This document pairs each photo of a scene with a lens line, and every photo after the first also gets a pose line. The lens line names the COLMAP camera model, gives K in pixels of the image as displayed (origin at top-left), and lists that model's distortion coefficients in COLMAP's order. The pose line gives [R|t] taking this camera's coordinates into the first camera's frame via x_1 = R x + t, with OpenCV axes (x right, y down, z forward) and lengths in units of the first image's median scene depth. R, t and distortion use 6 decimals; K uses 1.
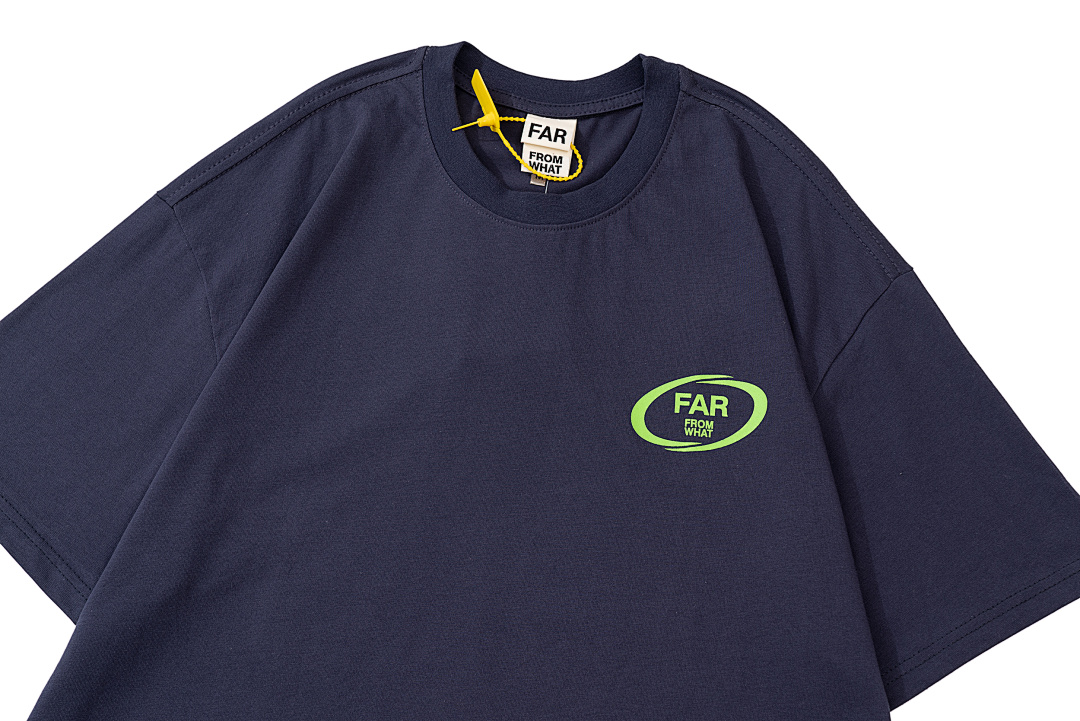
lens RADIAL K [[1659.4, 0, 535.9], [0, 1659.4, 363.3], [0, 0, 1]] dist [0.098158, 0.000000]
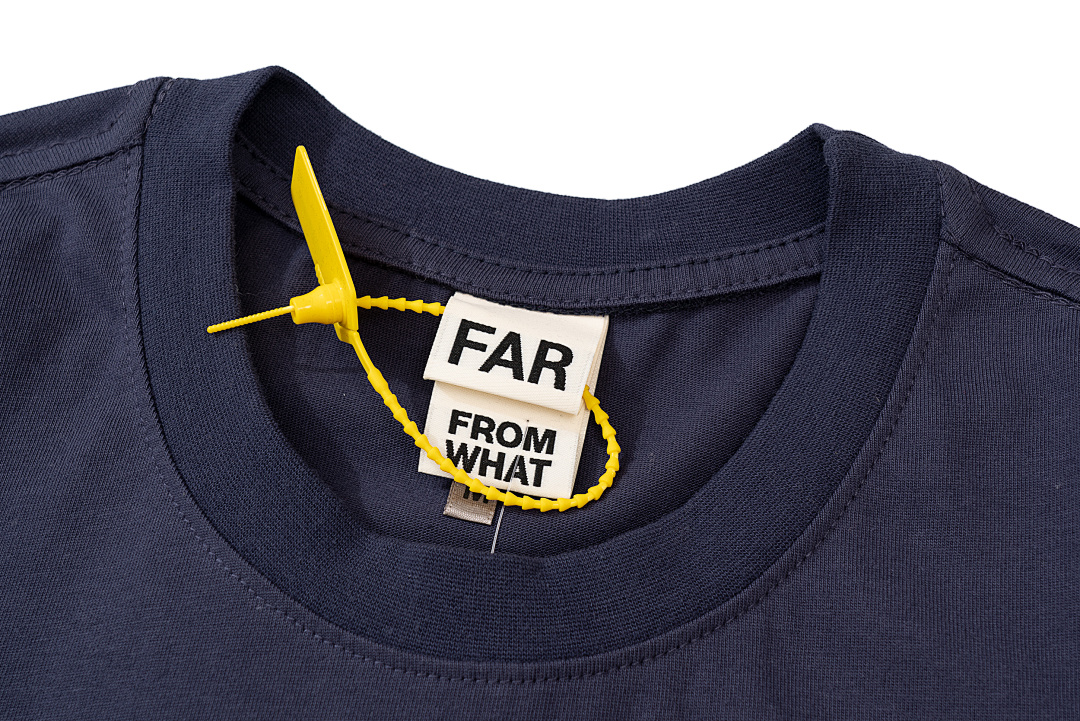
lens RADIAL K [[1958.4, 0, 538.4], [0, 1958.4, 358.9], [0, 0, 1]] dist [0.035296, 0.000000]
pose [[0.998172, 0.046052, -0.039143, 0.026372], [-0.051324, 0.987869, -0.146564, -0.084236], [0.031918, 0.148305, 0.988426, 0.638812]]
